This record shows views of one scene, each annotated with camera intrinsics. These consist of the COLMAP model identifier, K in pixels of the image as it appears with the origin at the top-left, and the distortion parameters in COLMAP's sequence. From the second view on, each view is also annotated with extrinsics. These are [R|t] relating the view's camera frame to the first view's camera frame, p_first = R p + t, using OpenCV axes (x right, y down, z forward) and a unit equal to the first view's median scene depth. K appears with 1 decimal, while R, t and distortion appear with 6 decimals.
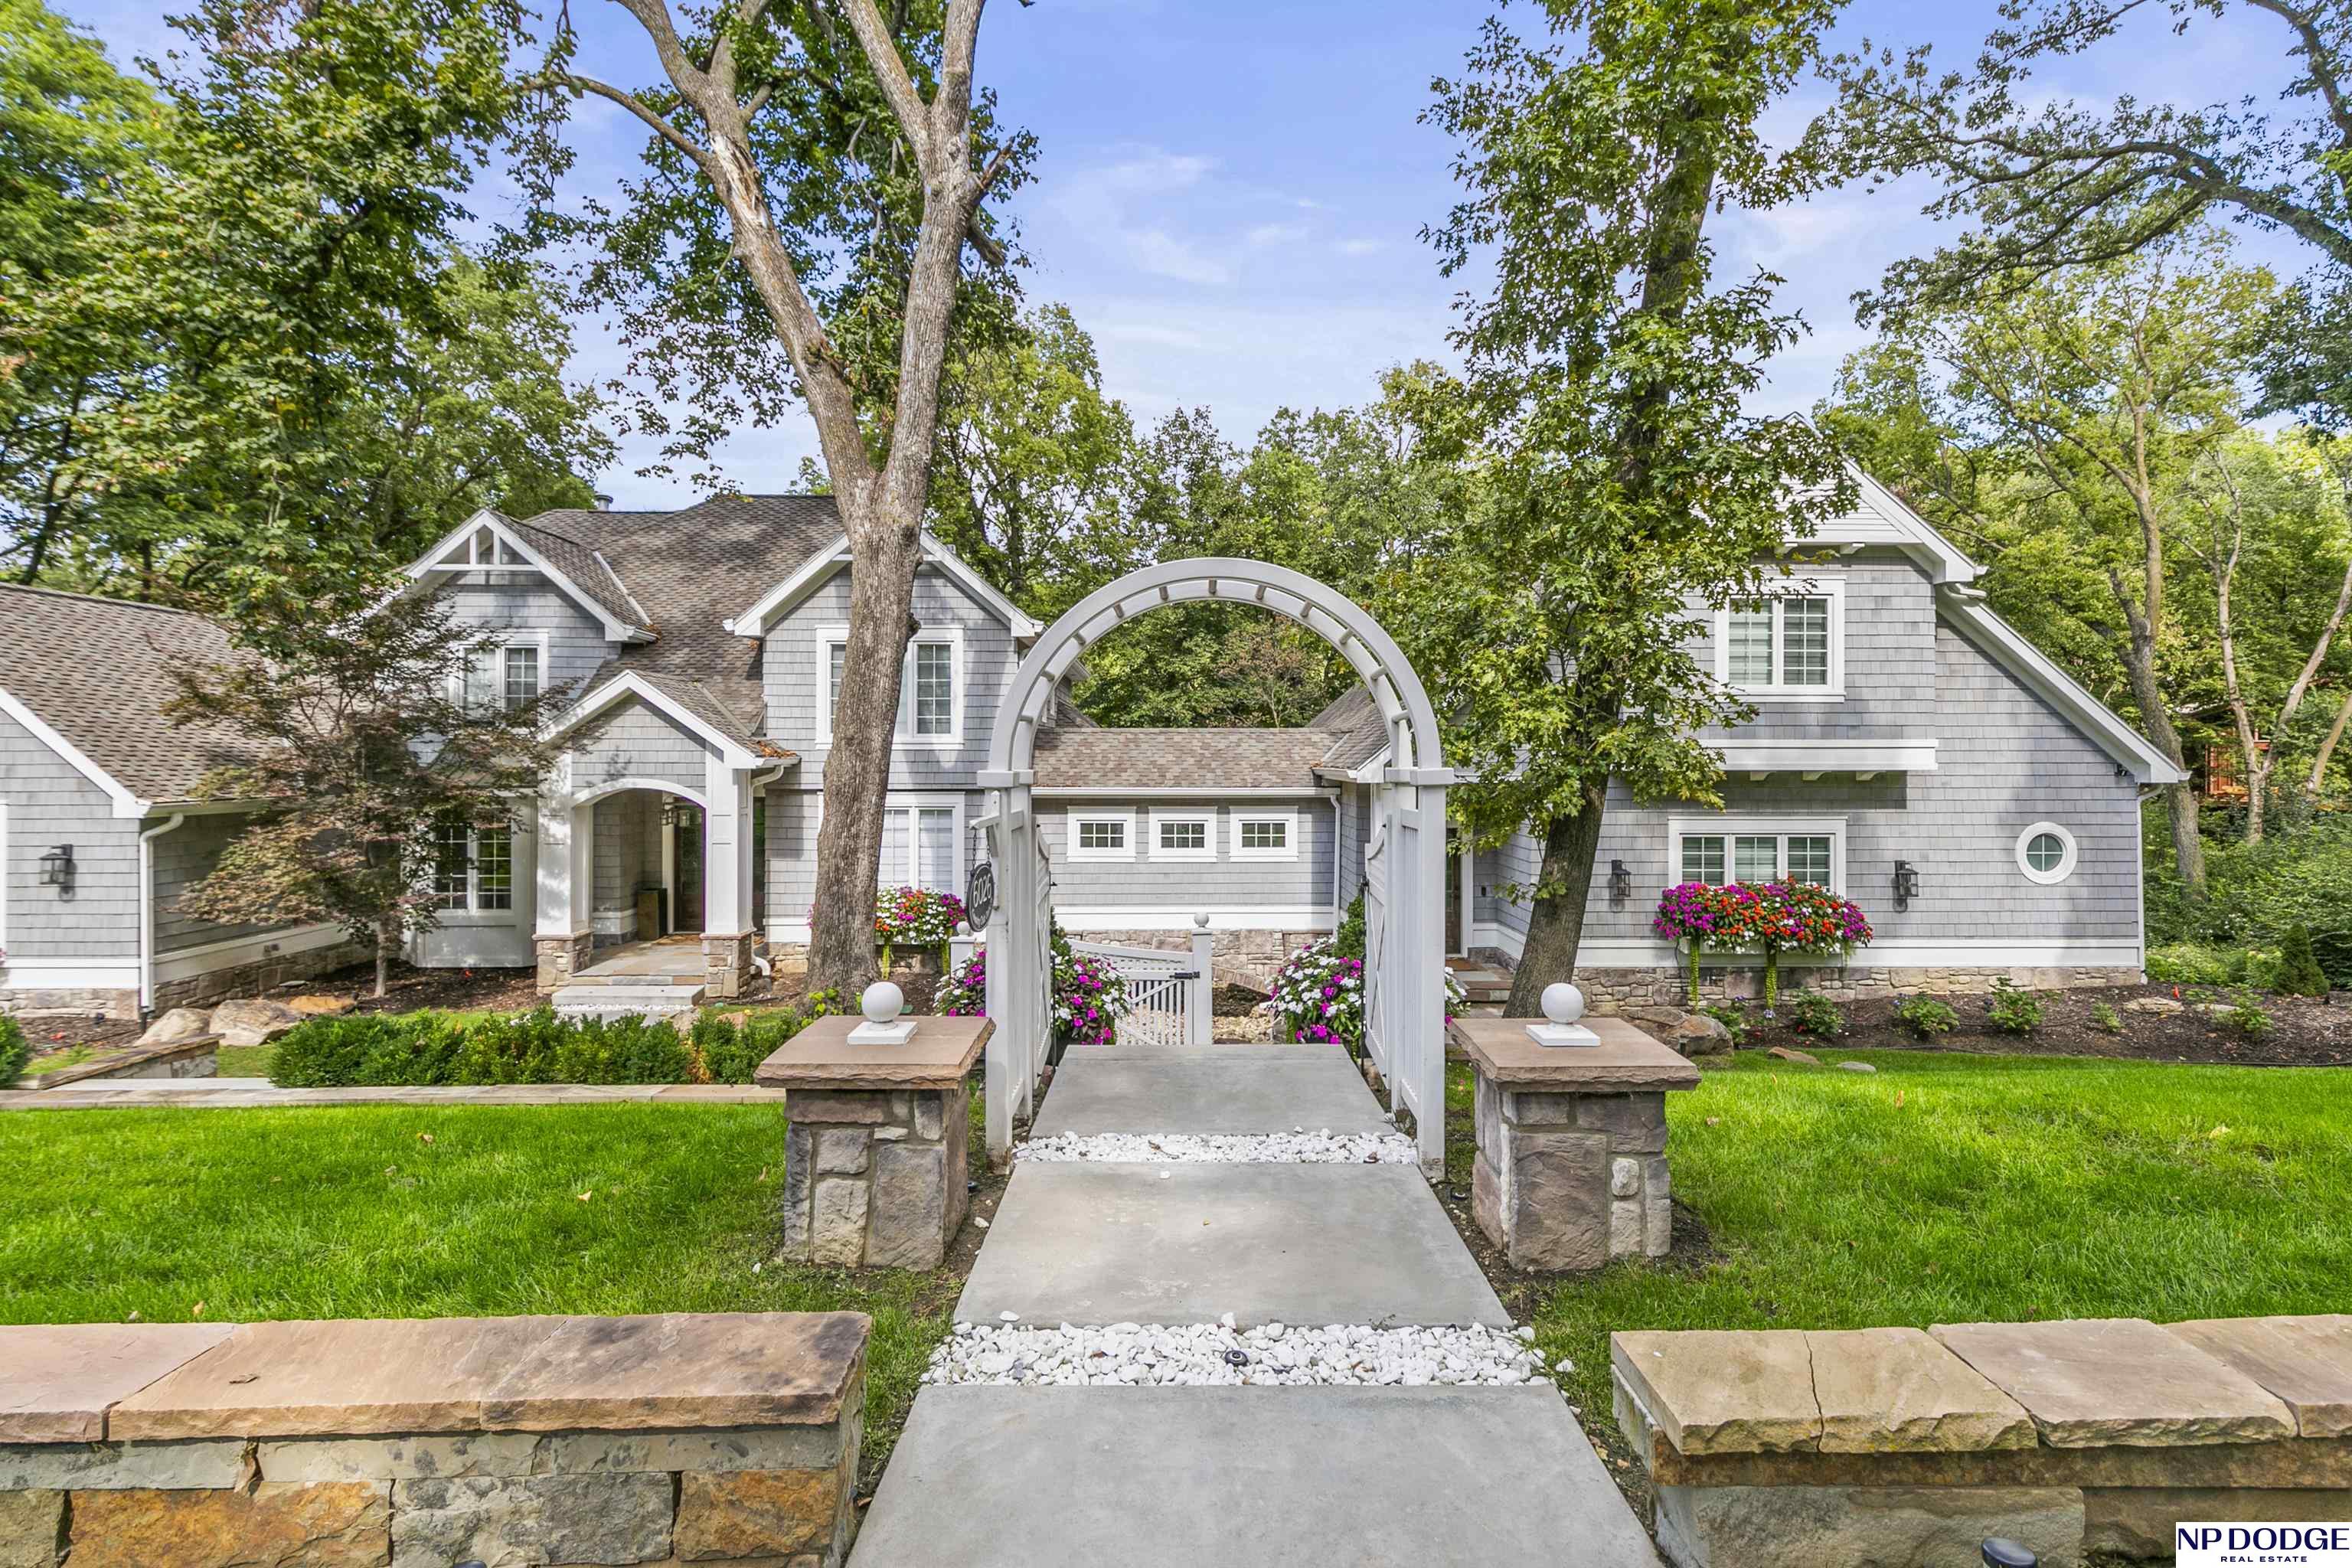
lens RADIAL K [[1083.9, 0, 1181.6], [0, 1083.9, 765.6], [0, 0, 1]] dist [0.002720, 0.000063]
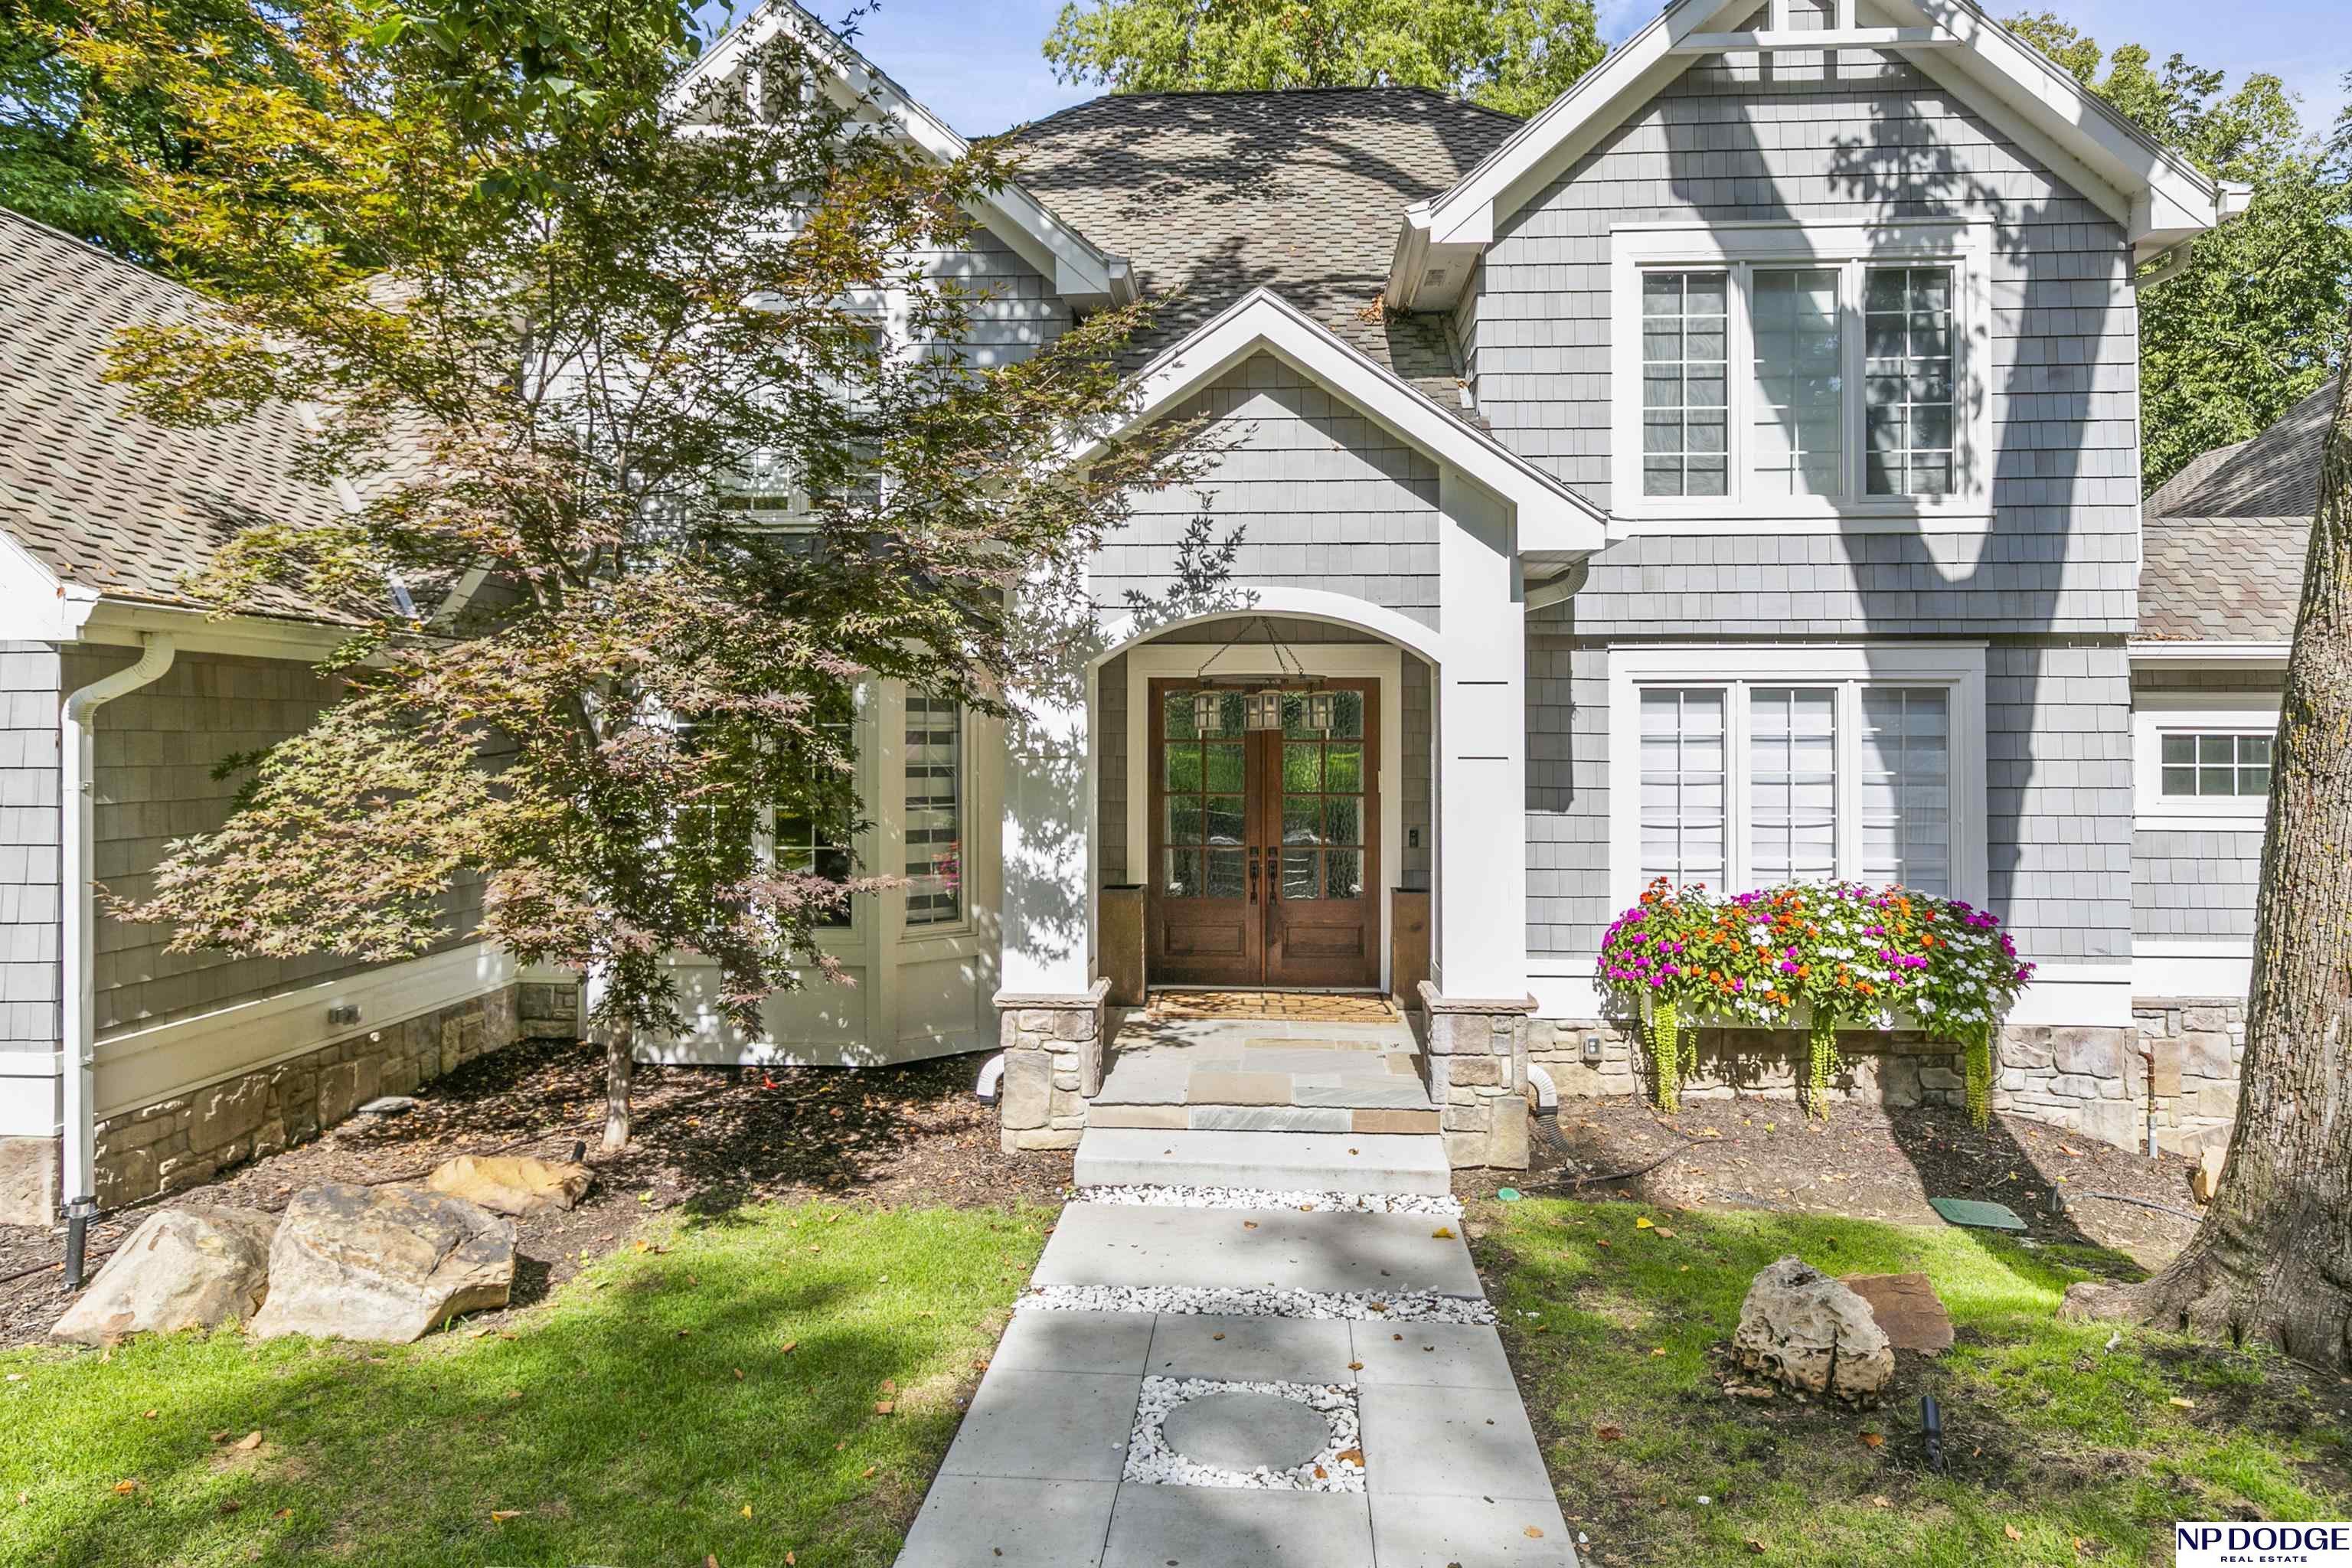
lens RADIAL K [[1456.9, 0, 1162.7], [0, 1456.9, 747.7], [0, 0, 1]] dist [-0.002695, 0.000581]
pose [[0.996380, 0.001148, -0.085005, -0.491077], [-0.001568, 0.999987, -0.004874, 0.070987], [0.084999, 0.004989, 0.996369, 0.488922]]
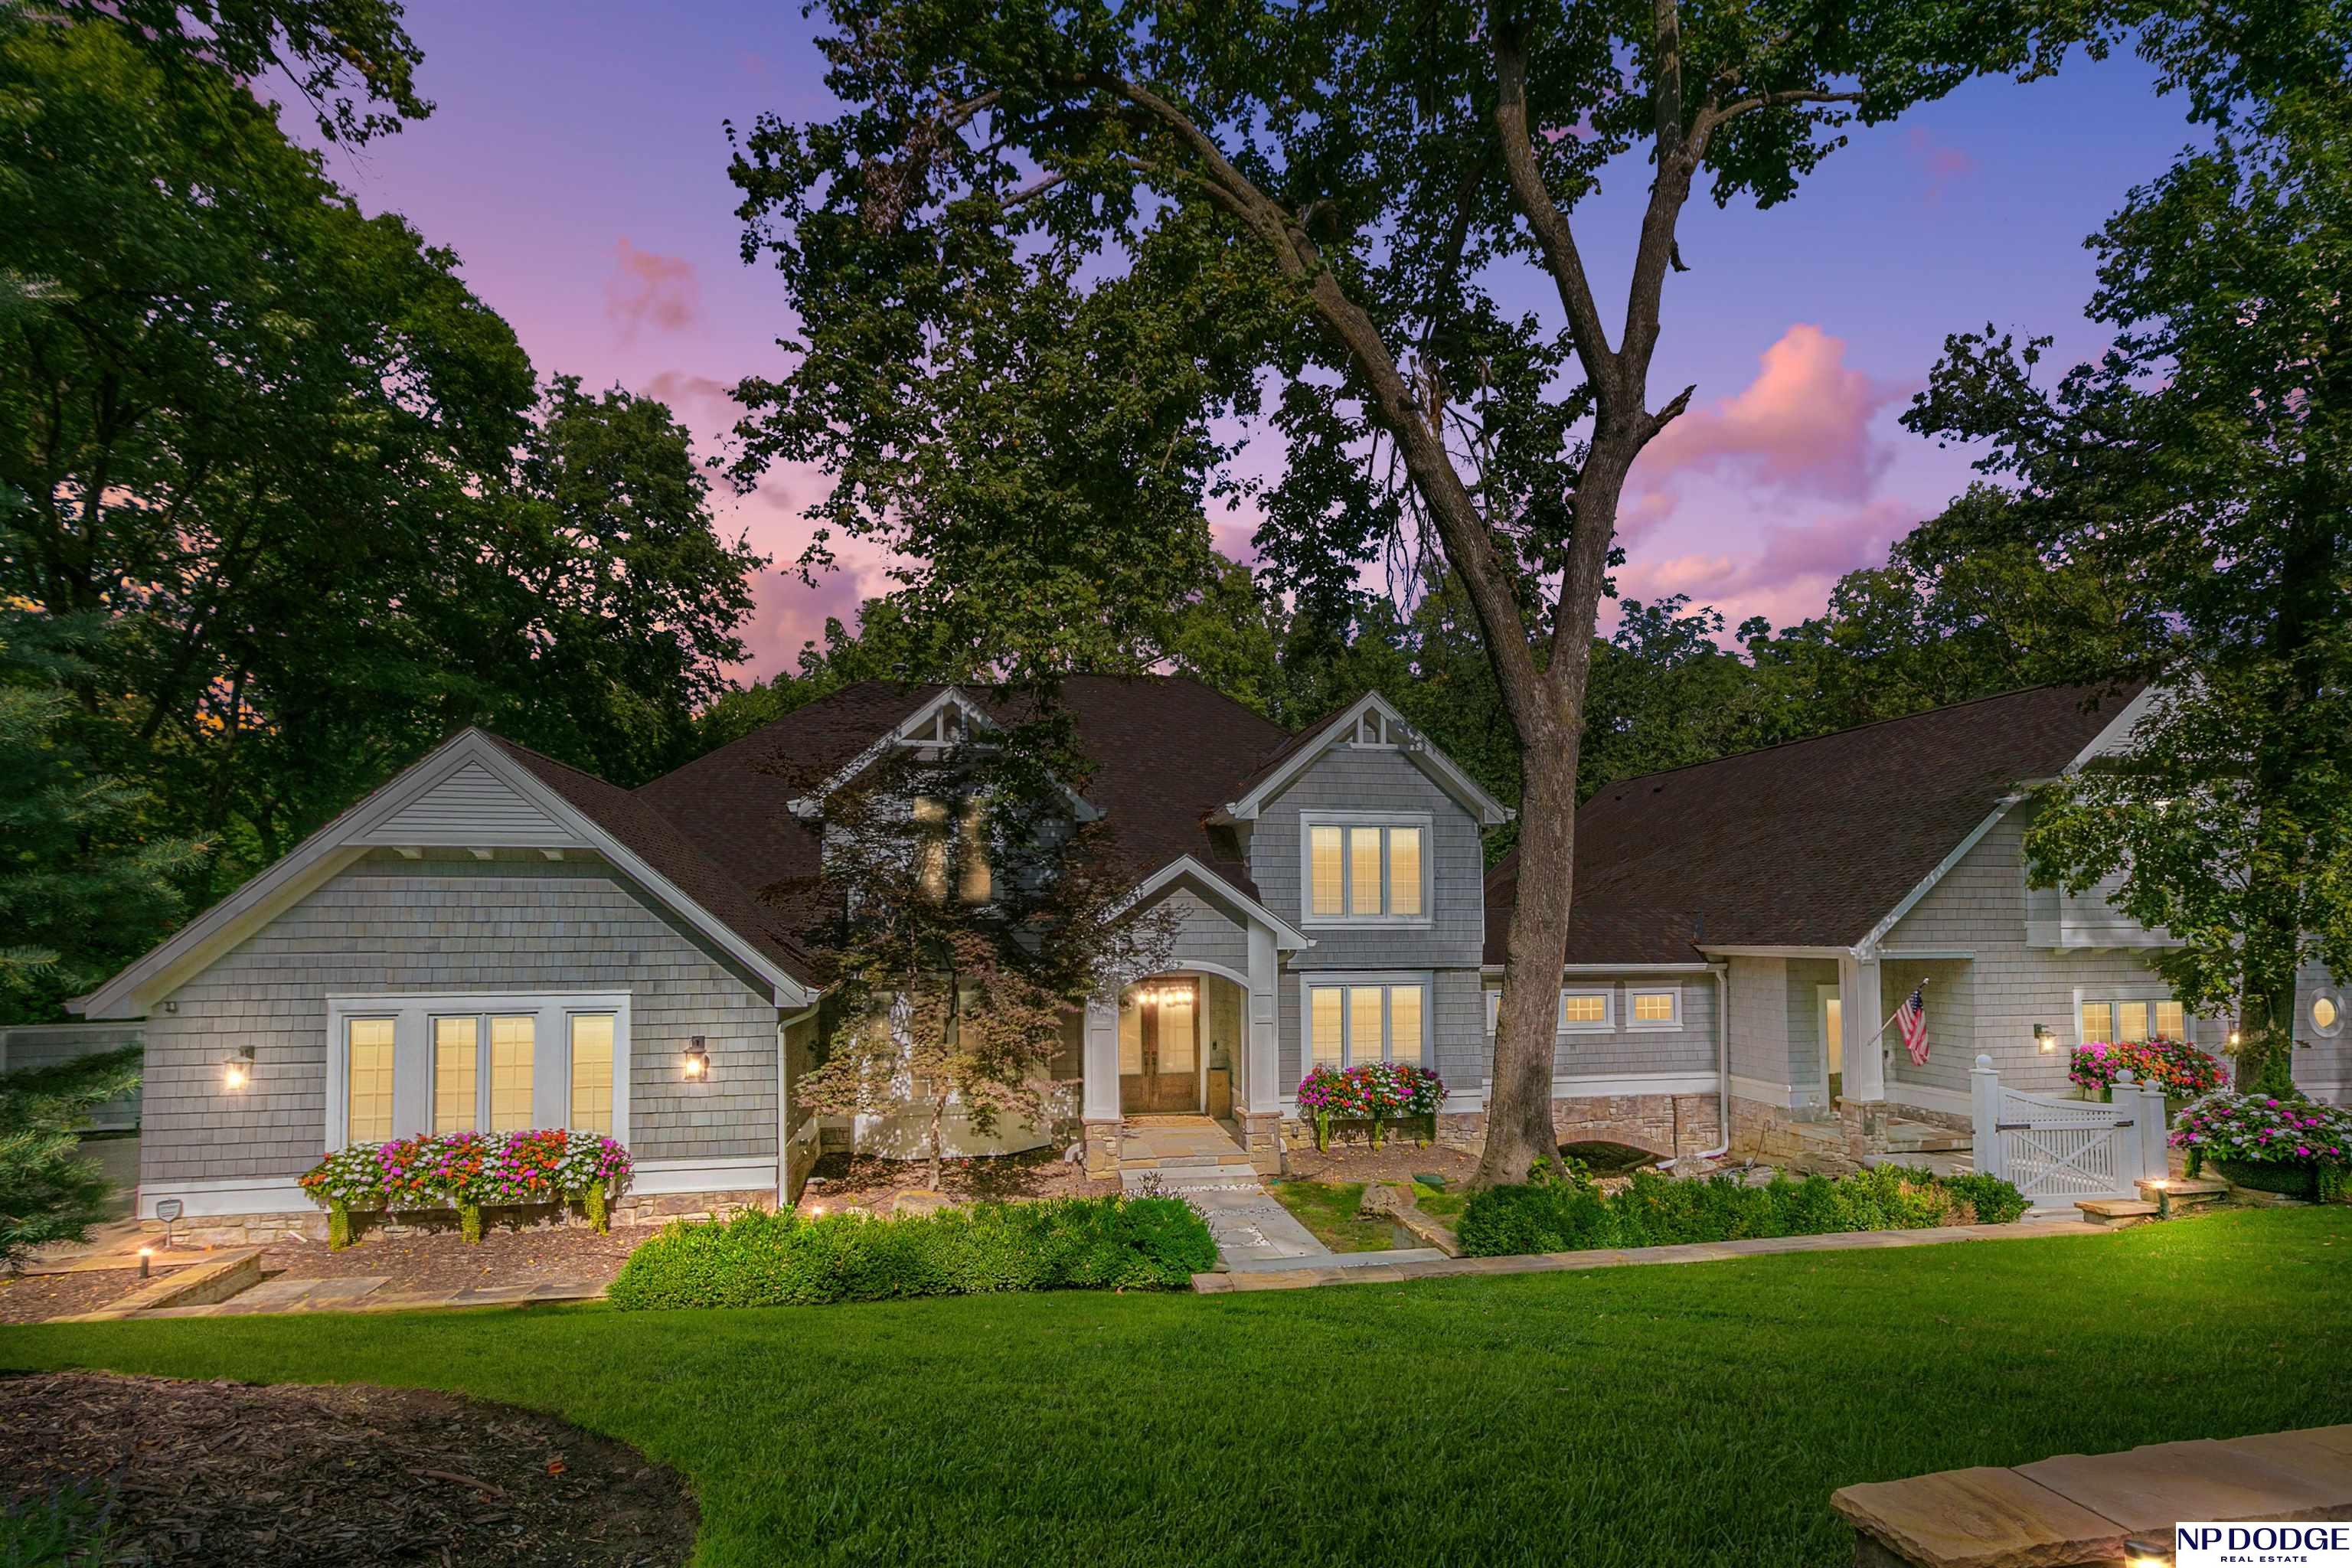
lens RADIAL K [[1107.4, 0, 1186.3], [0, 1107.4, 915.4], [0, 0, 1]] dist [0.000509, 0.000039]
pose [[0.982619, -0.000127, 0.185635, -0.687617], [0.004304, 0.999747, -0.022098, -0.006895], [-0.185586, 0.022513, 0.982370, -0.009532]]
